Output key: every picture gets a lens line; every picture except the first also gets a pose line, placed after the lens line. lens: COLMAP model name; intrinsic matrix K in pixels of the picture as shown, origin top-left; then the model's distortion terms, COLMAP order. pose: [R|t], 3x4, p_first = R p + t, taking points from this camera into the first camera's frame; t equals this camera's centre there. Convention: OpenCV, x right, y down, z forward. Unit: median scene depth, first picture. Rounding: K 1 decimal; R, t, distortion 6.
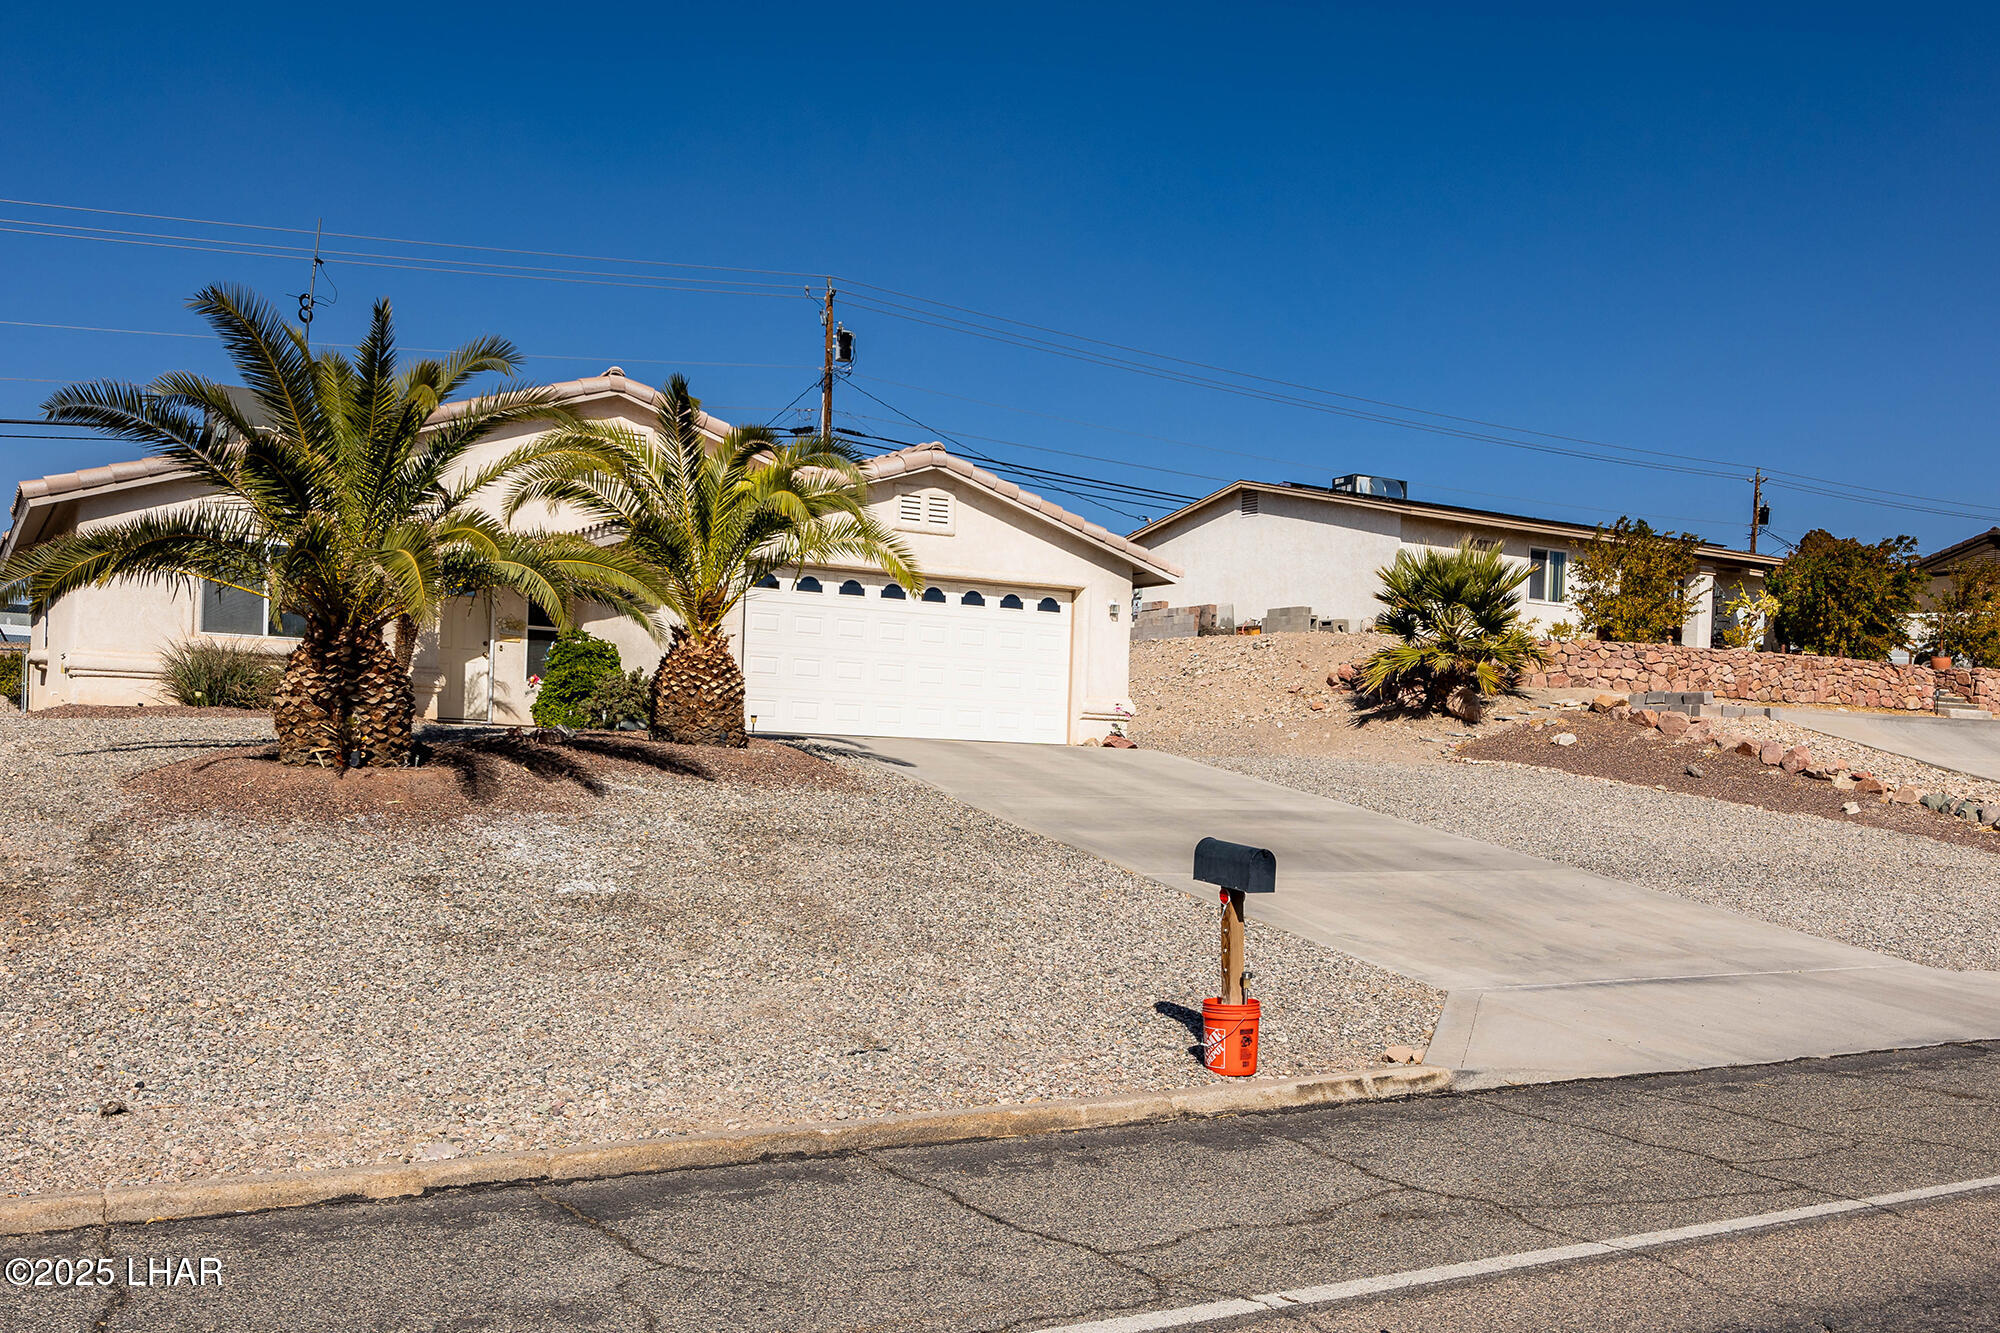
lens RADIAL K [[1879.9, 0, 989.5], [0, 1879.9, 783.4], [0, 0, 1]] dist [0.003248, 0.000000]
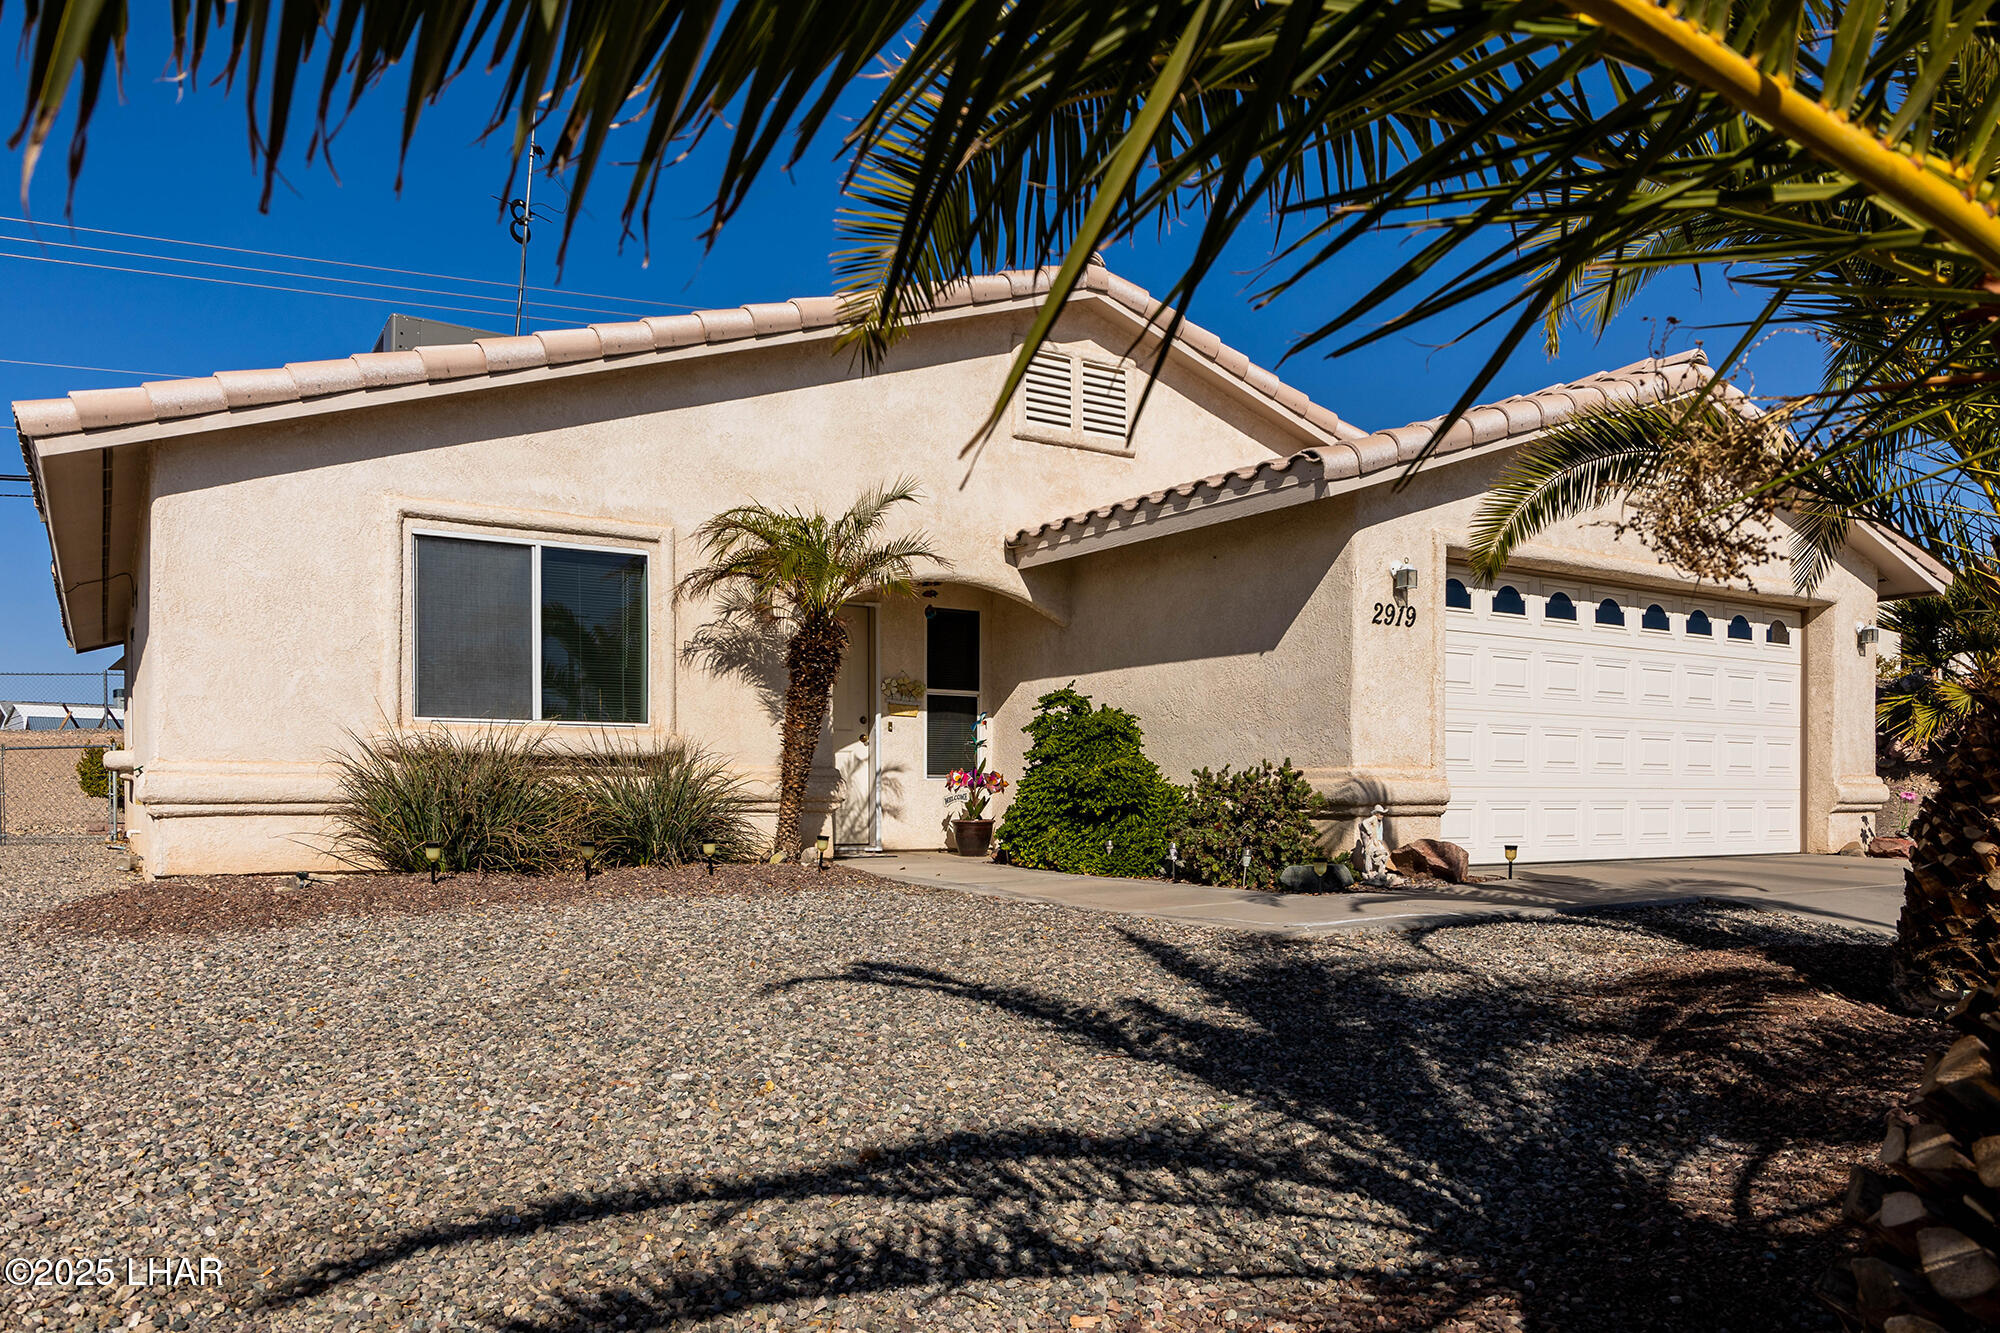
lens RADIAL K [[1374.1, 0, 1012.9], [0, 1374.1, 802.9], [0, 0, 1]] dist [0.001311, 0.002289]
pose [[0.996973, -0.034384, 0.069737, -0.252364], [0.034328, 0.999409, 0.002006, -0.046485], [-0.069764, 0.000394, 0.997563, 0.547323]]
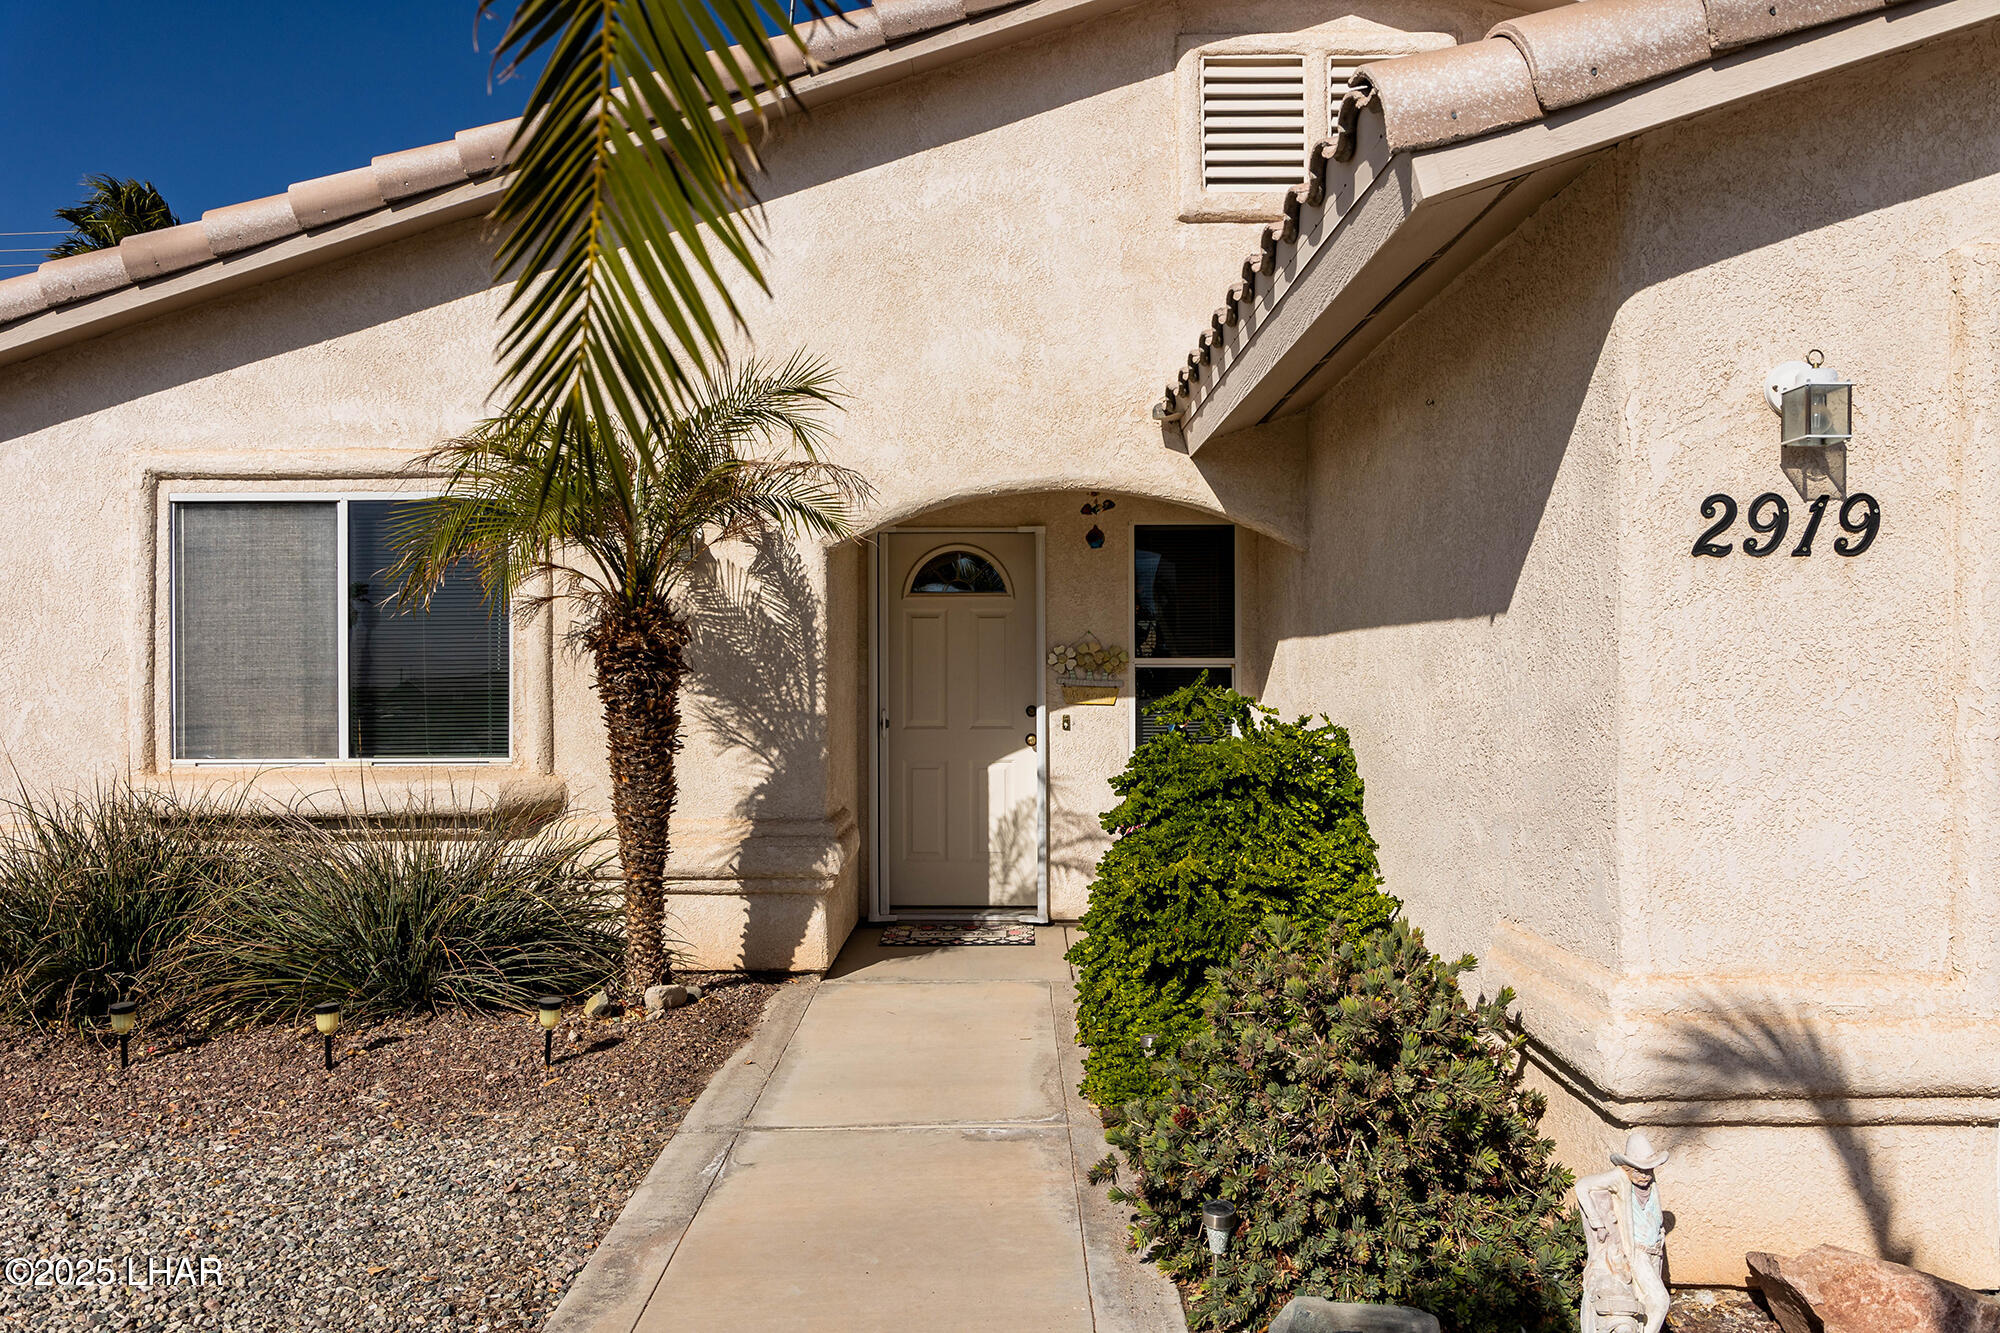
lens RADIAL K [[1374.1, 0, 1004.5], [0, 1374.1, 674.5], [0, 0, 1]] dist [0.001311, 0.002289]
pose [[0.873835, -0.037603, -0.484767, -0.134488], [0.030851, 0.999284, -0.021902, -0.076130], [0.485243, 0.004183, 0.874369, 0.748967]]
